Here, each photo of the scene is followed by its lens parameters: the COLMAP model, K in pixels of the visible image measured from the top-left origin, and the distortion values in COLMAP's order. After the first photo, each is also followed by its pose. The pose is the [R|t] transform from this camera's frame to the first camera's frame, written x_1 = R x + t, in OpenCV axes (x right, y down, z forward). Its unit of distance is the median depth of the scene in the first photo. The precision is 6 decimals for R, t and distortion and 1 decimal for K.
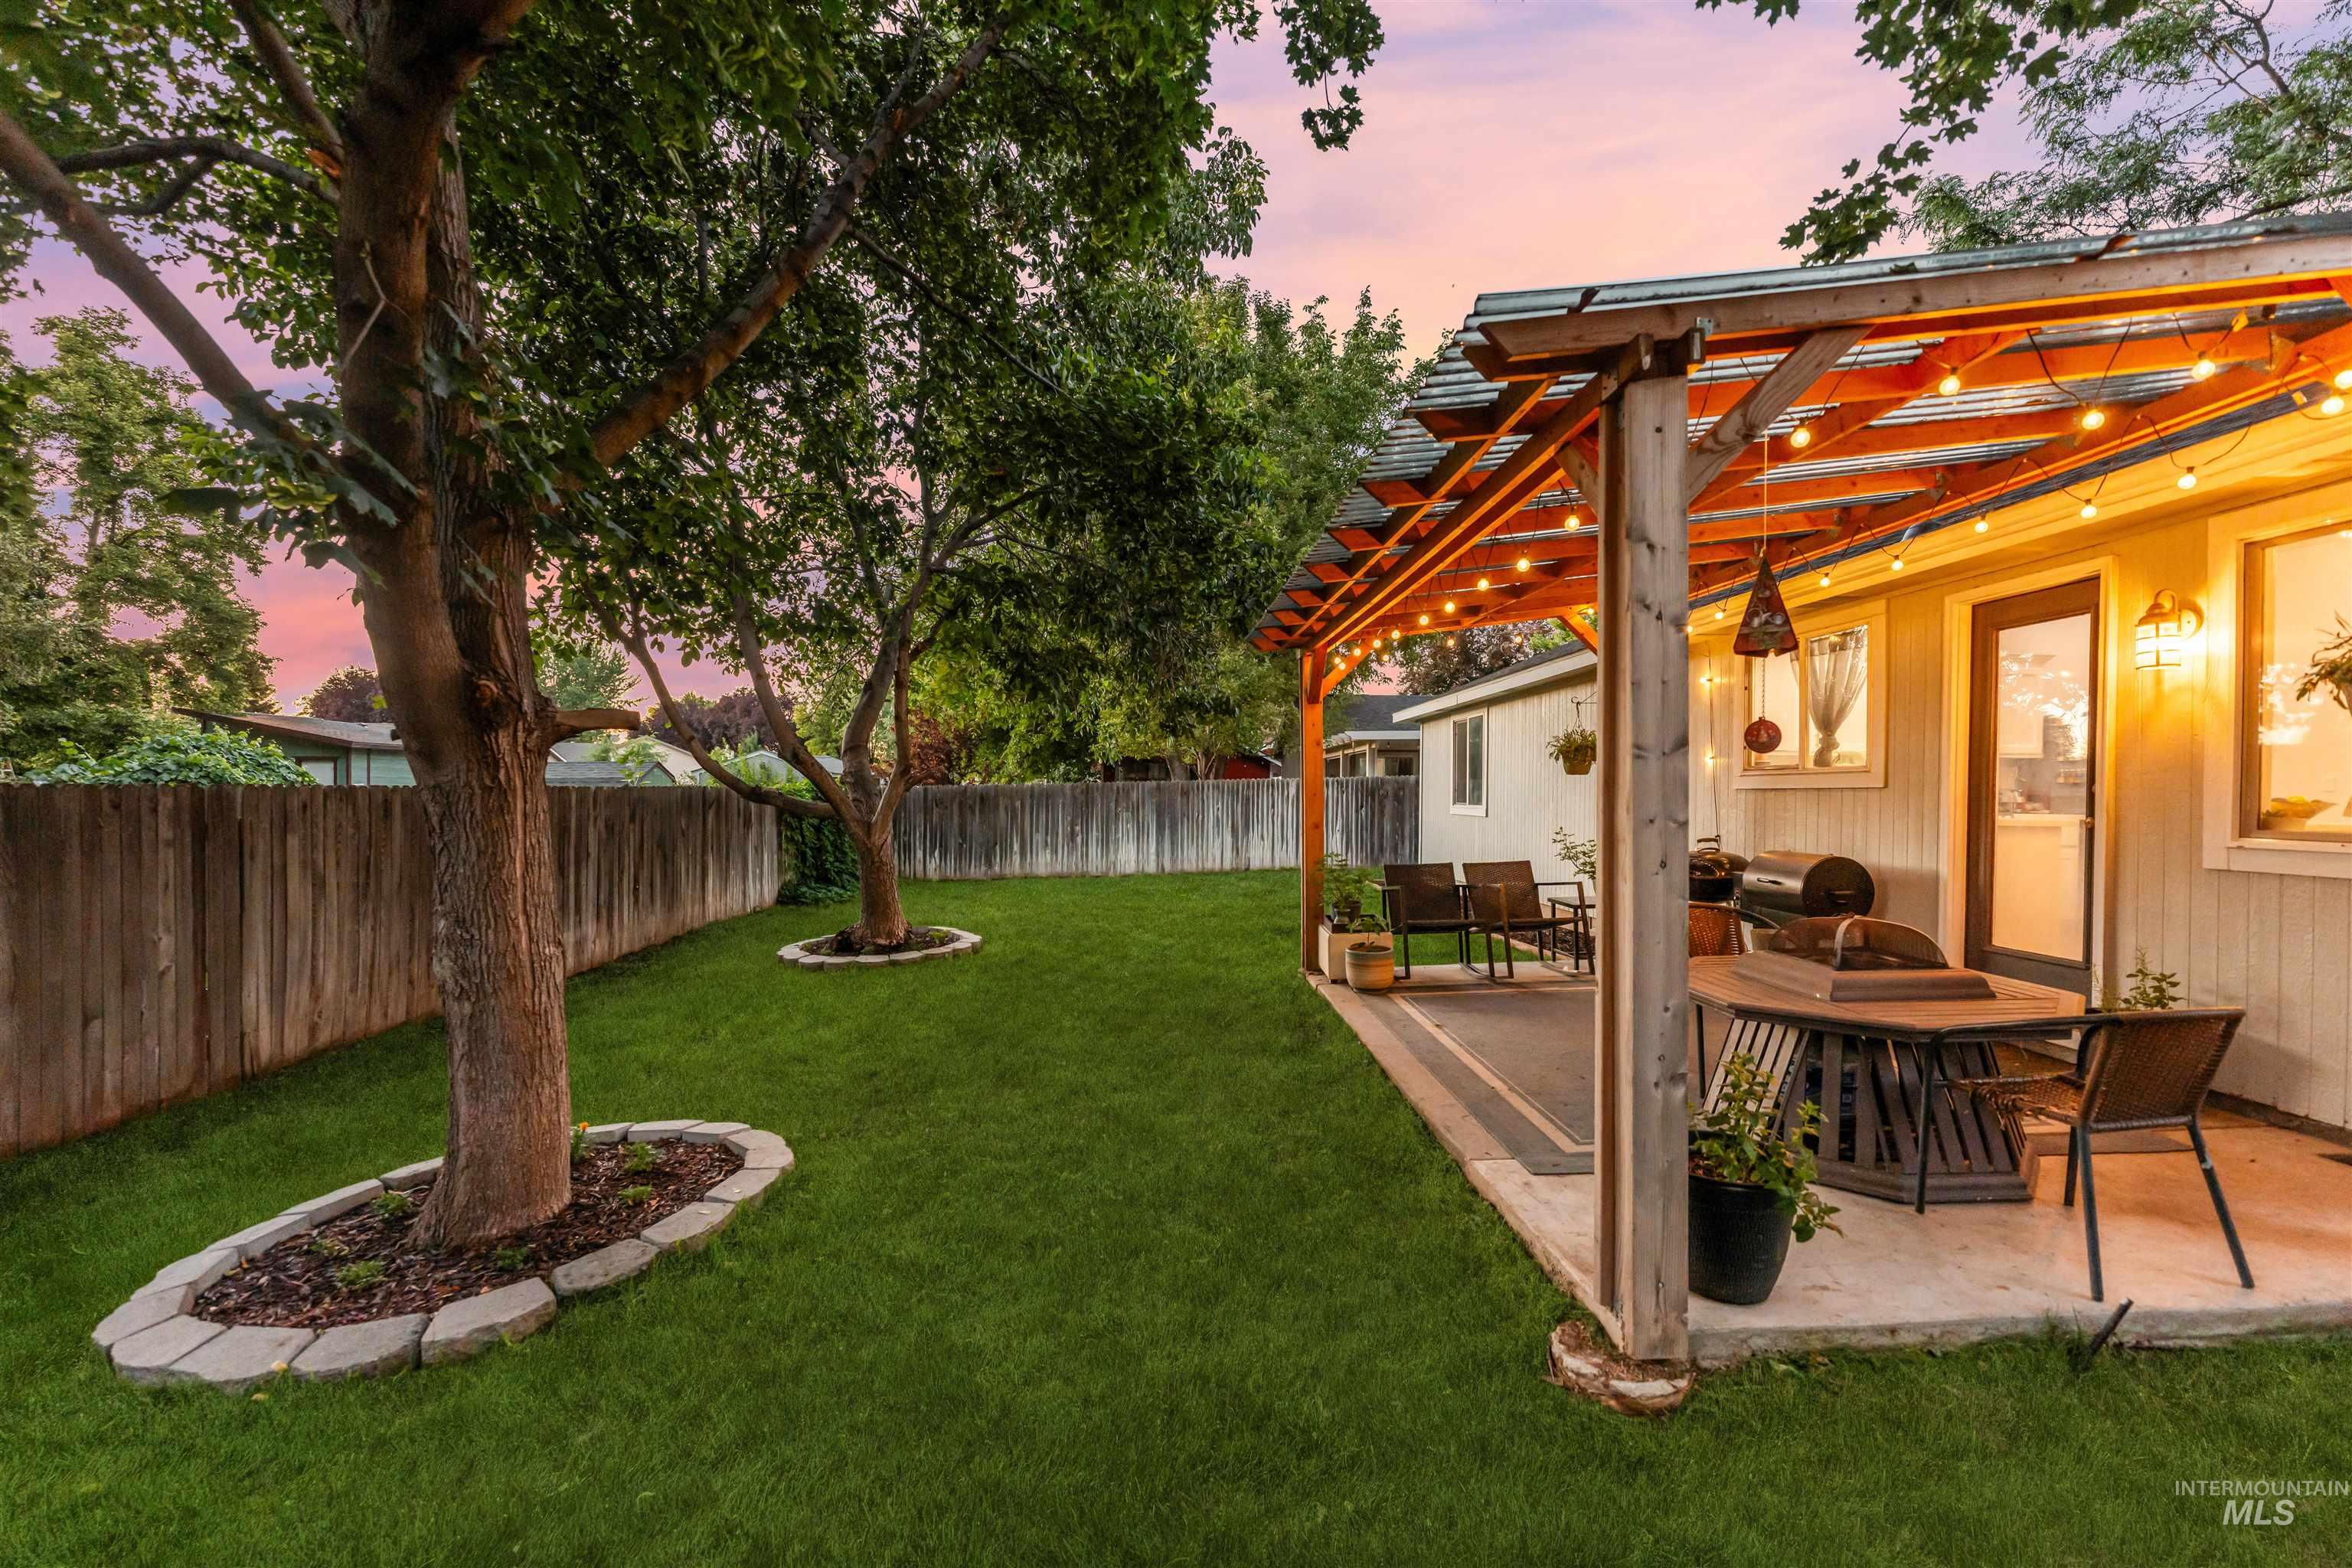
lens RADIAL K [[945.6, 0, 1176.0], [0, 945.6, 784.0], [0, 0, 1]] dist [-0.000612, -0.000191]
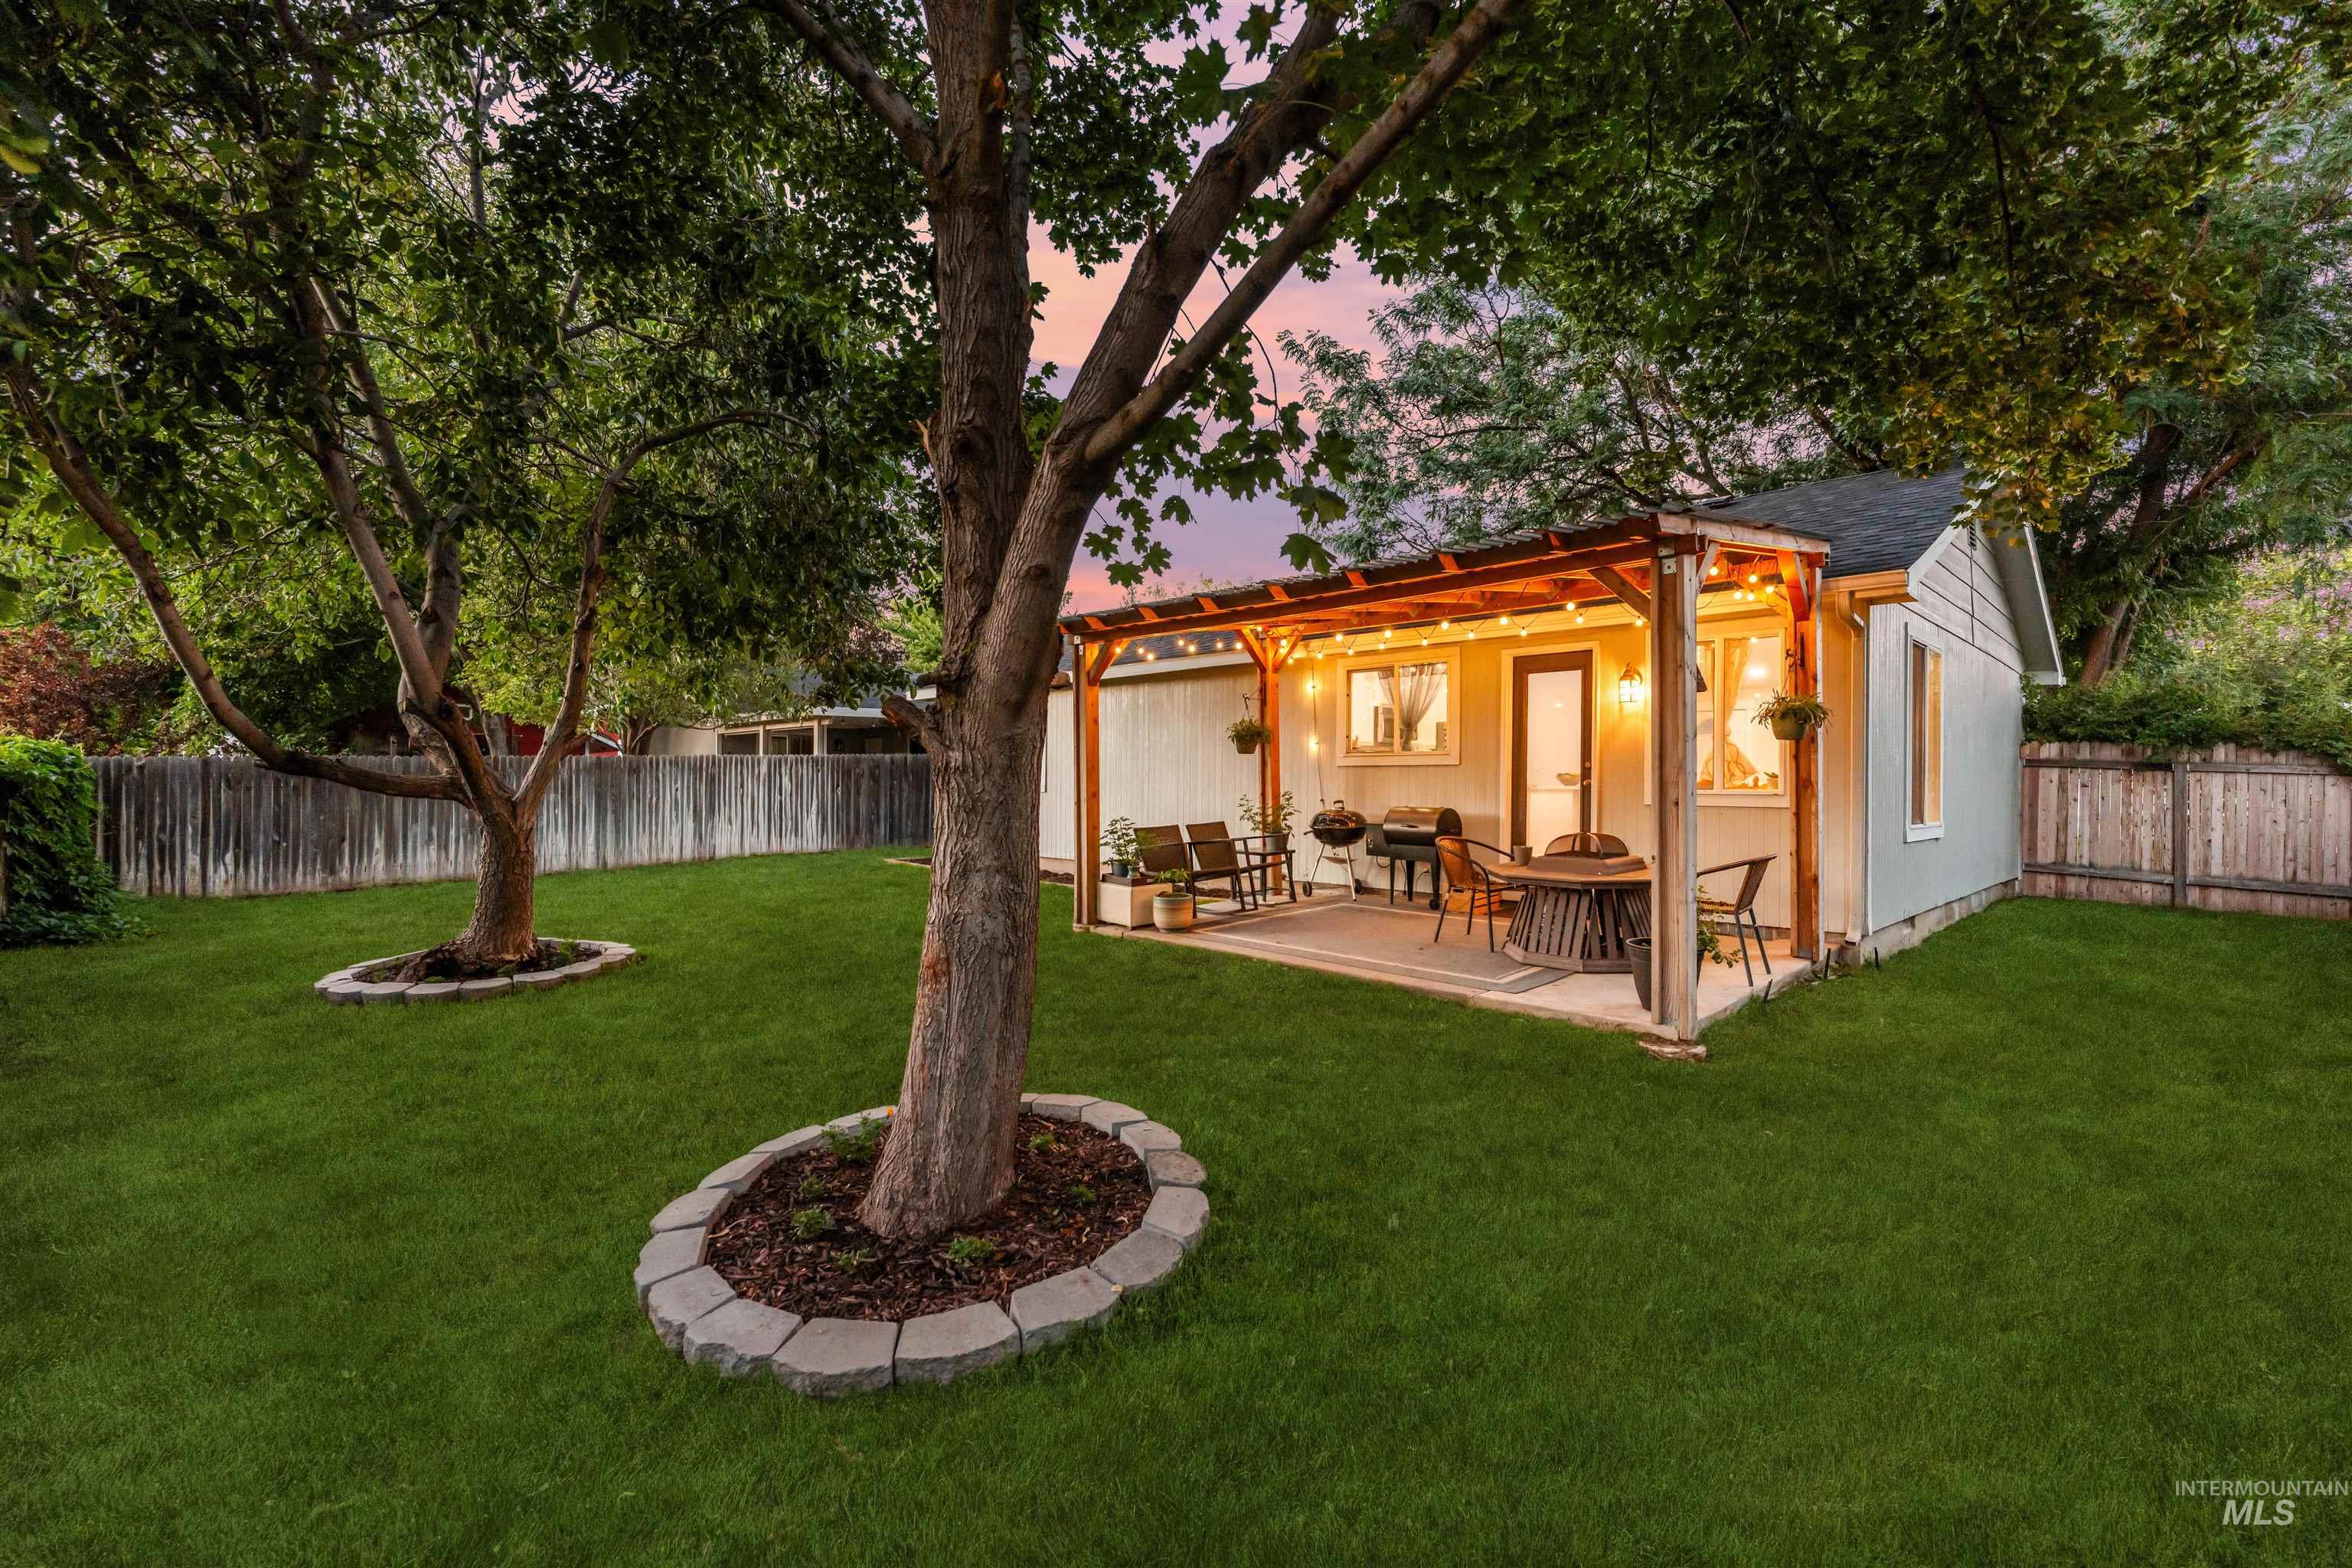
lens RADIAL K [[994.2, 0, 1176.0], [0, 994.2, 784.0], [0, 0, 1]] dist [0.000278, 0.000206]
pose [[0.742352, -0.002974, 0.670004, -0.447057], [-0.007841, 0.999883, 0.013127, 0.011156], [-0.669964, -0.014998, 0.742242, 0.040518]]
